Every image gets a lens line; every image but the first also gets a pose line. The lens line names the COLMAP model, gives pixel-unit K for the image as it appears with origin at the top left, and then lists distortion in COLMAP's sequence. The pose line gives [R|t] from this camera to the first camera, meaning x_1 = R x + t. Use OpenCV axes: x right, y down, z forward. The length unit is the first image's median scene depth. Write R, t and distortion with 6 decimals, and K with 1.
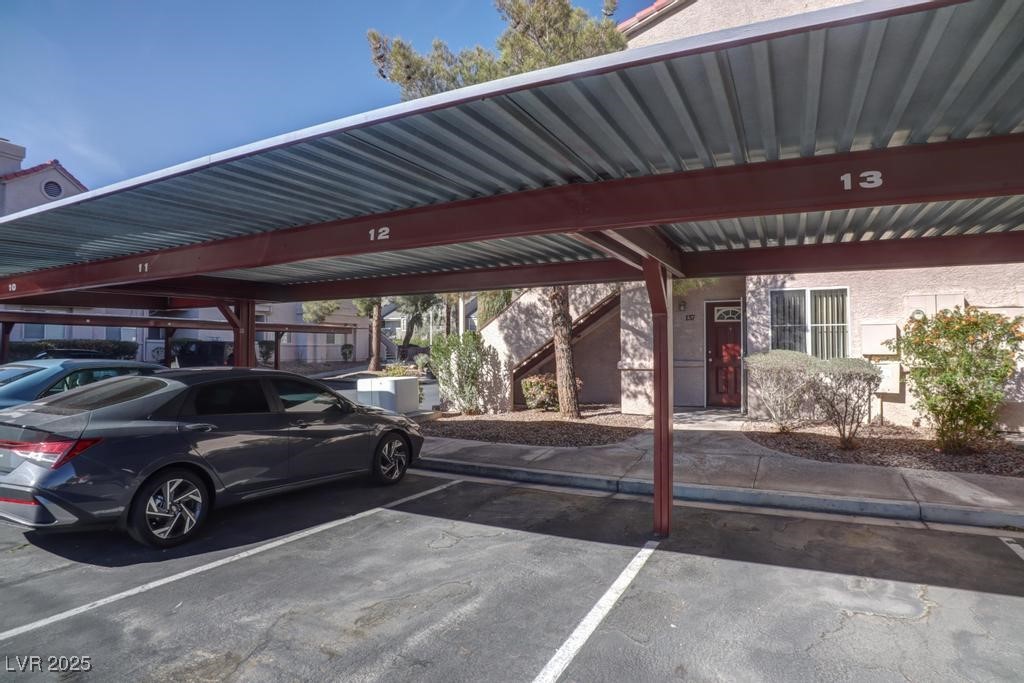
lens RADIAL K [[599.2, 0, 516.5], [0, 599.2, 335.1], [0, 0, 1]] dist [-0.113791, 0.048072]
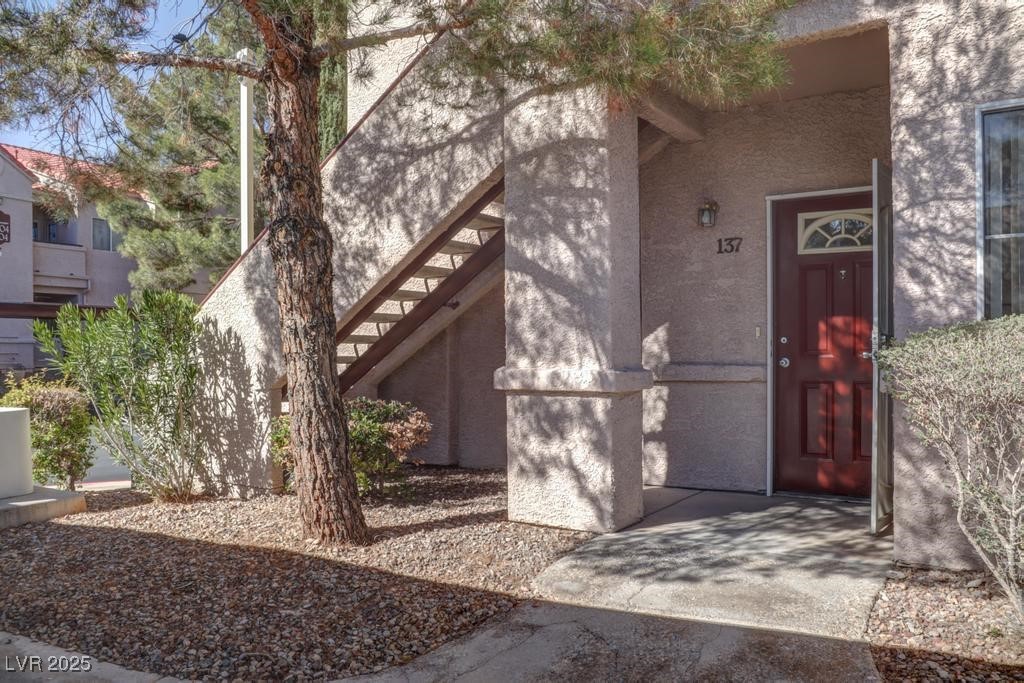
lens RADIAL K [[811.6, 0, 511.7], [0, 811.6, 375.3], [0, 0, 1]] dist [-0.068843, 0.010869]
pose [[0.997803, -0.004555, -0.066088, 0.211129], [0.008201, 0.998453, 0.055000, 0.023370], [0.065735, -0.055421, 0.996297, 0.545302]]
